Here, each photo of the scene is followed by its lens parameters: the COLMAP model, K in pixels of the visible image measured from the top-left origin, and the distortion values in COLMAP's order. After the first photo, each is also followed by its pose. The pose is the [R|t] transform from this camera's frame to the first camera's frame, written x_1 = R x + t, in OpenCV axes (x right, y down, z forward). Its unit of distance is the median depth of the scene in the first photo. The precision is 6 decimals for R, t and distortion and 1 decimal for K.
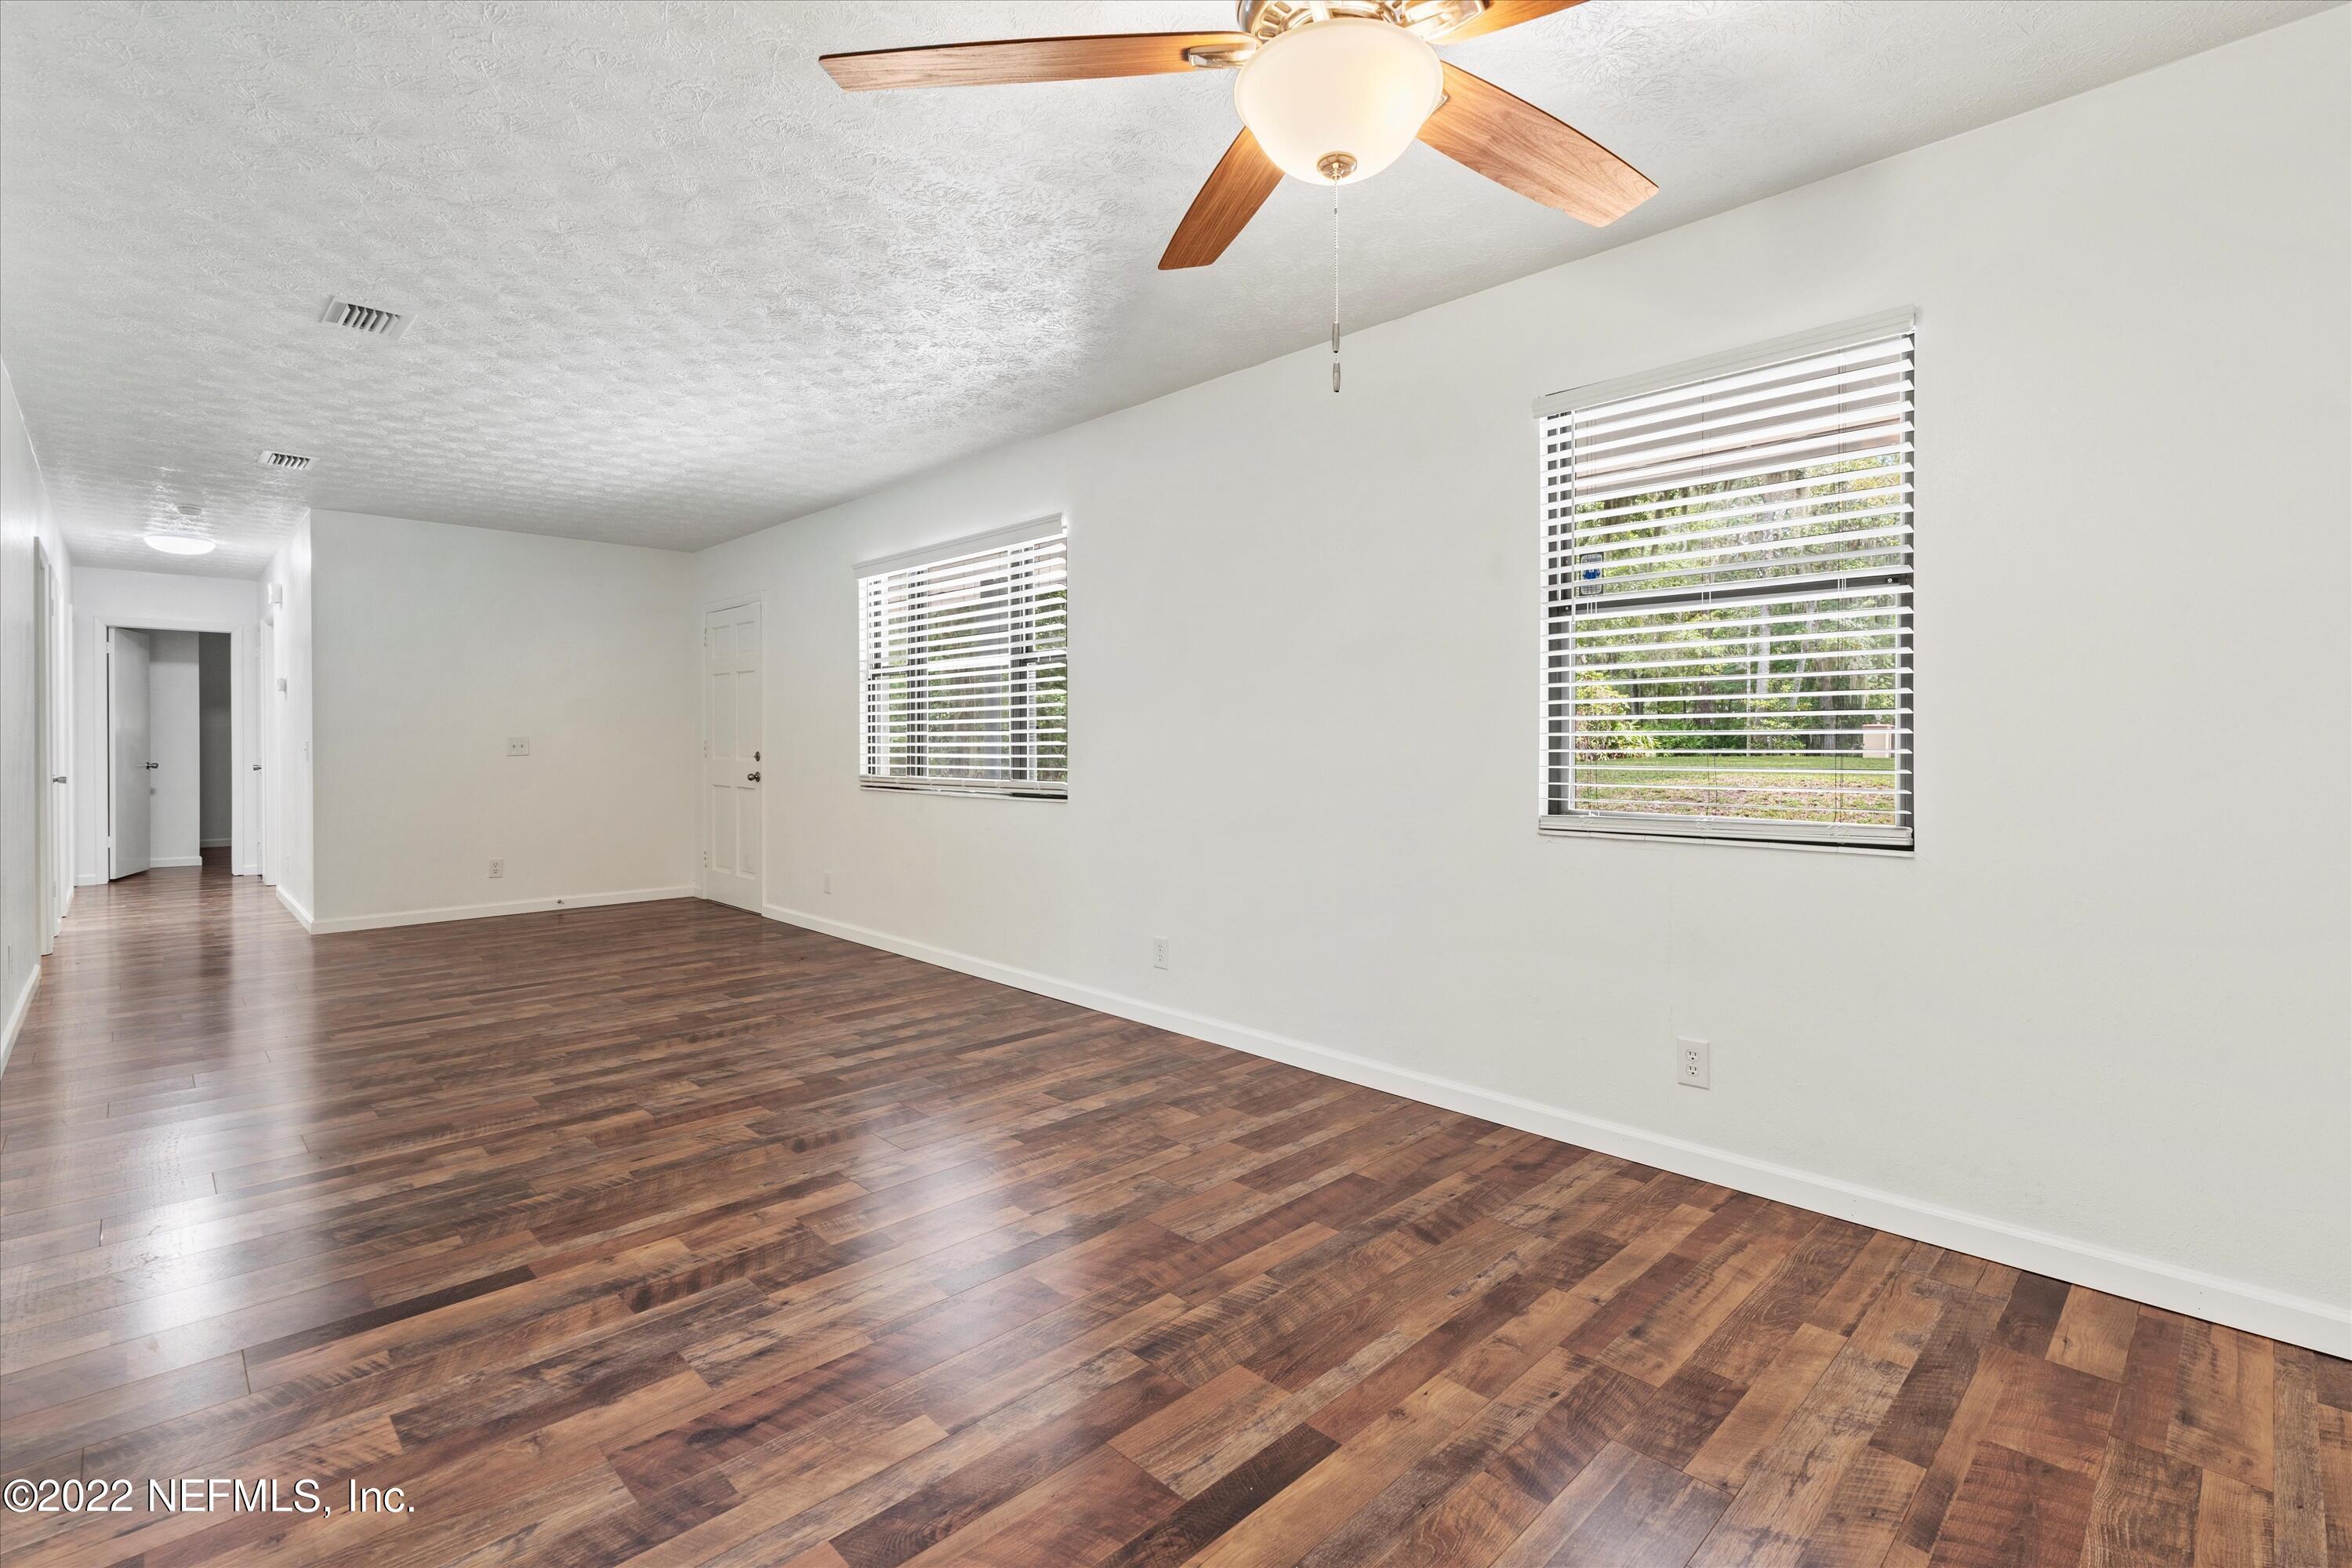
lens RADIAL K [[1082.6, 0, 1169.7], [0, 1082.6, 746.0], [0, 0, 1]] dist [0.001692, 0.000952]
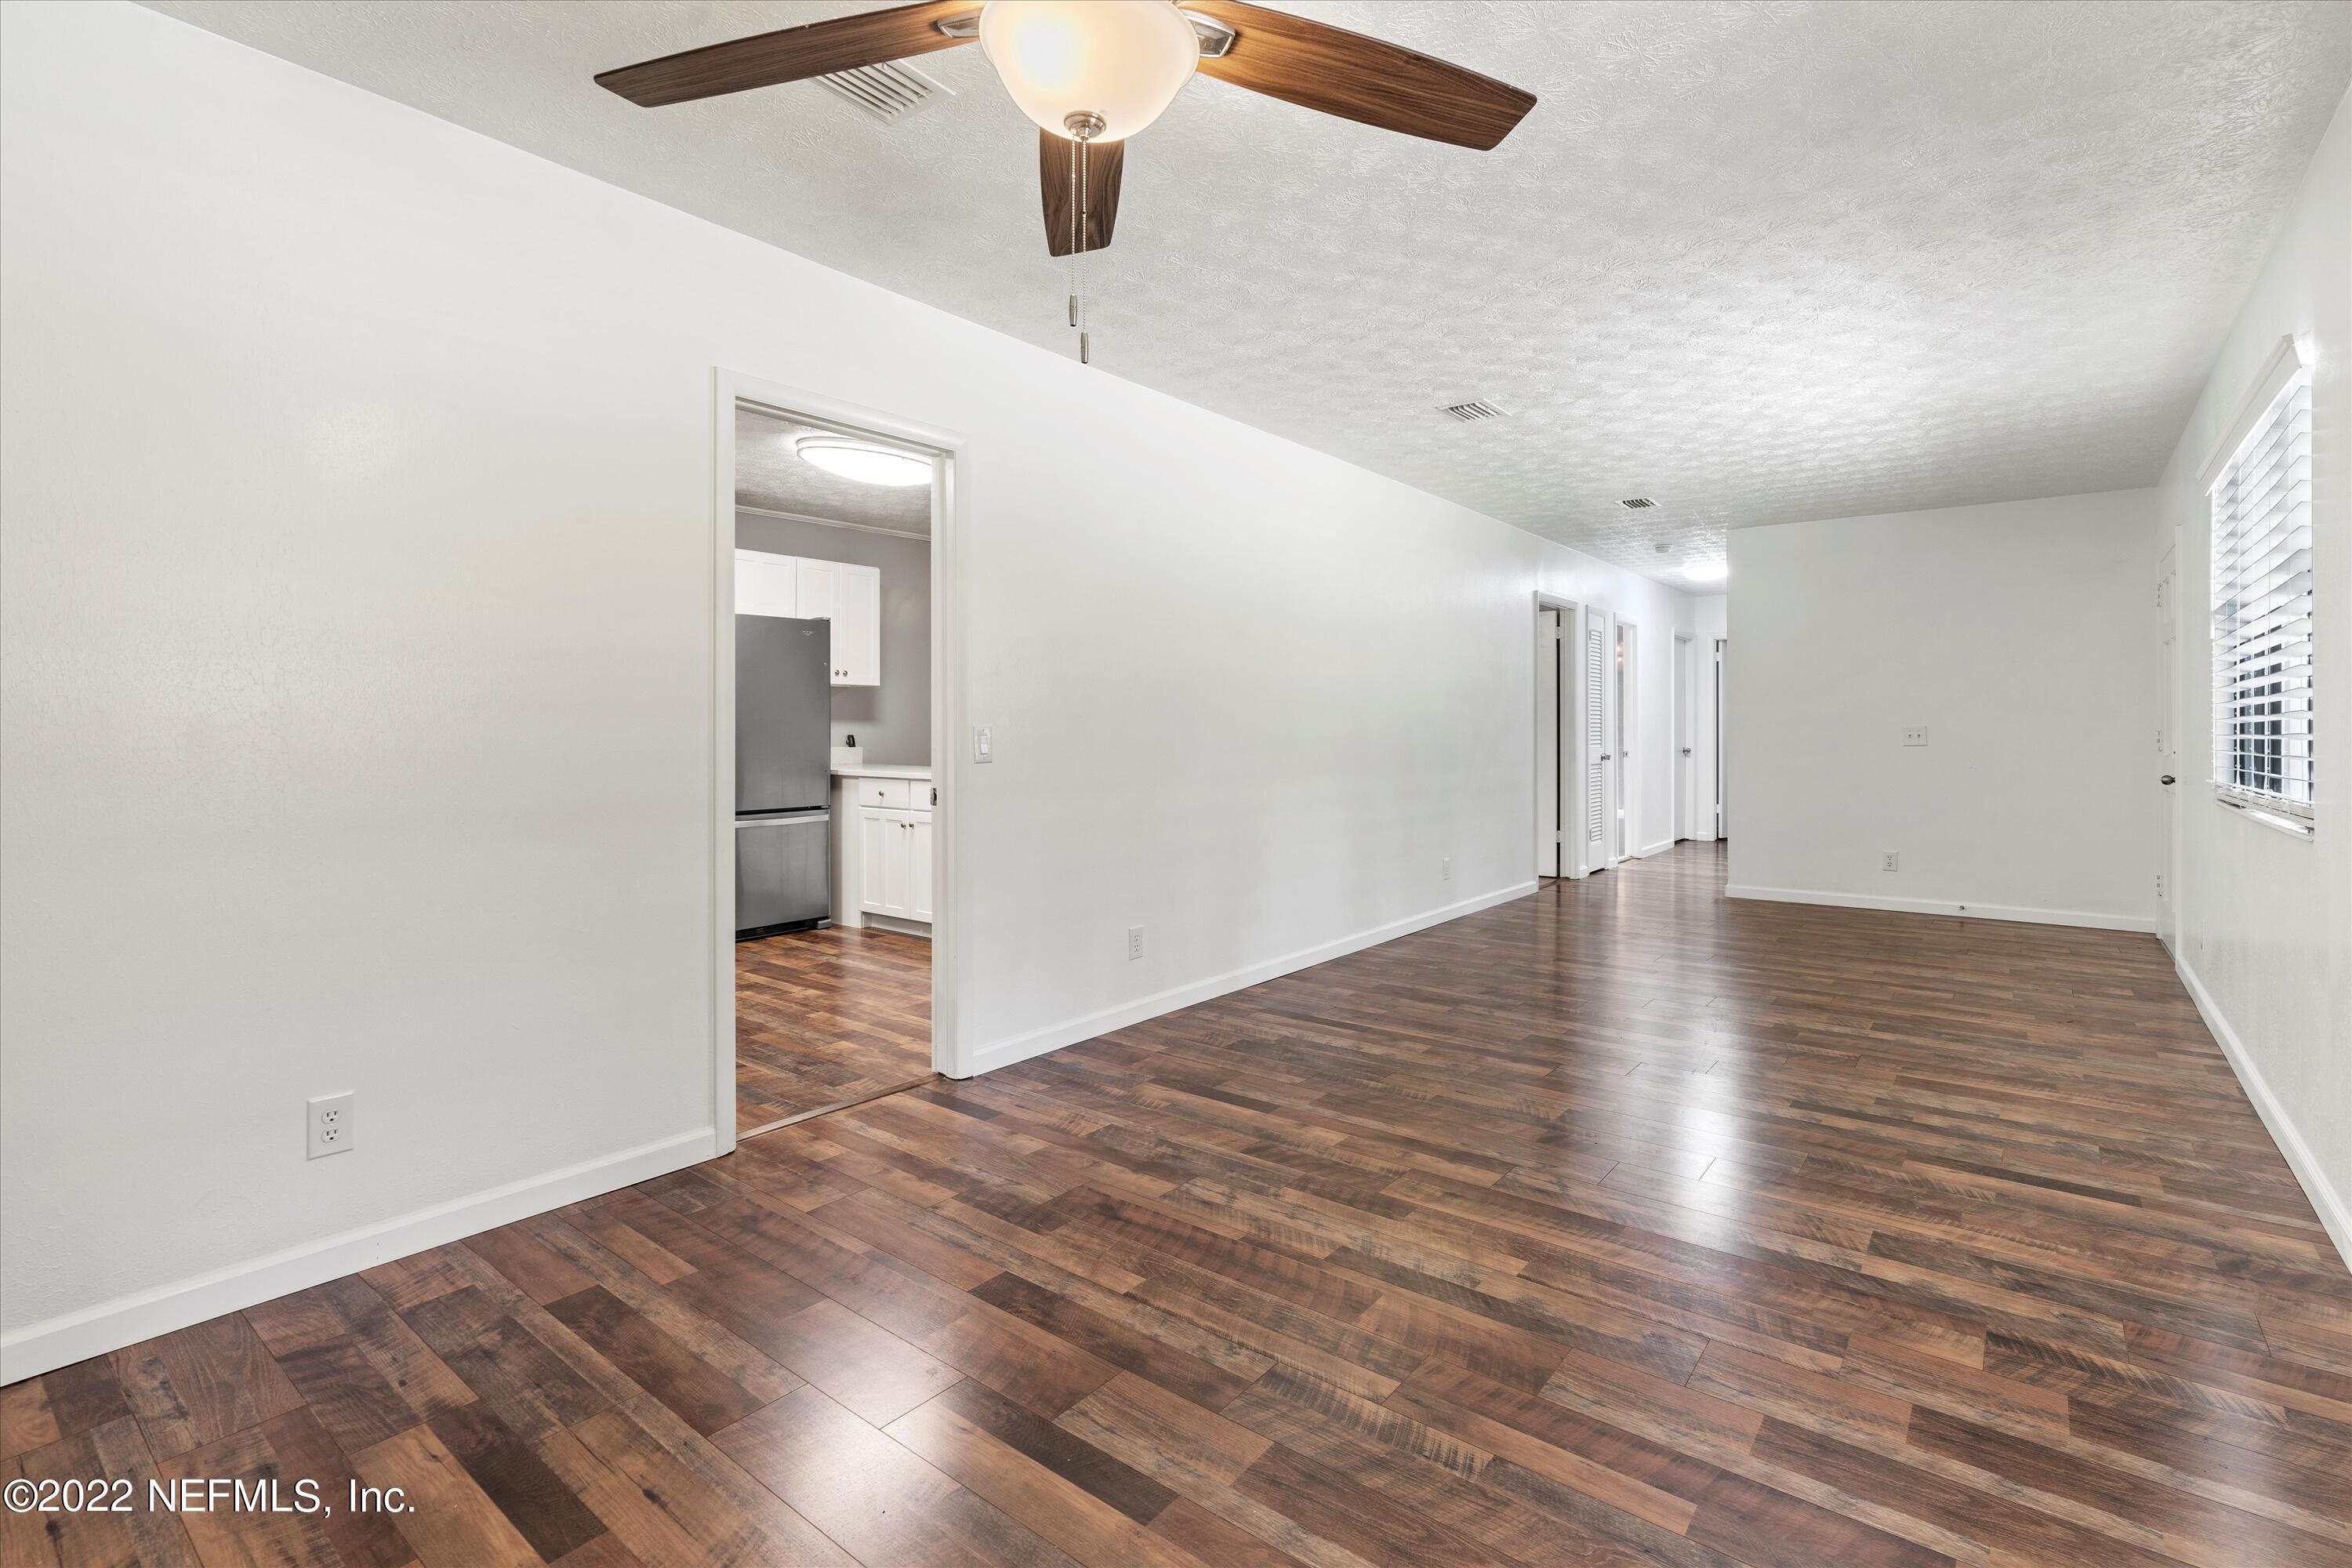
lens RADIAL K [[1082.6, 0, 1169.7], [0, 1082.6, 746.0], [0, 0, 1]] dist [0.001692, 0.000952]
pose [[0.126121, 0.013675, -0.991921, 0.787114], [-0.001507, 0.999906, 0.013594, -0.008456], [0.992014, -0.000219, 0.126130, 0.685738]]
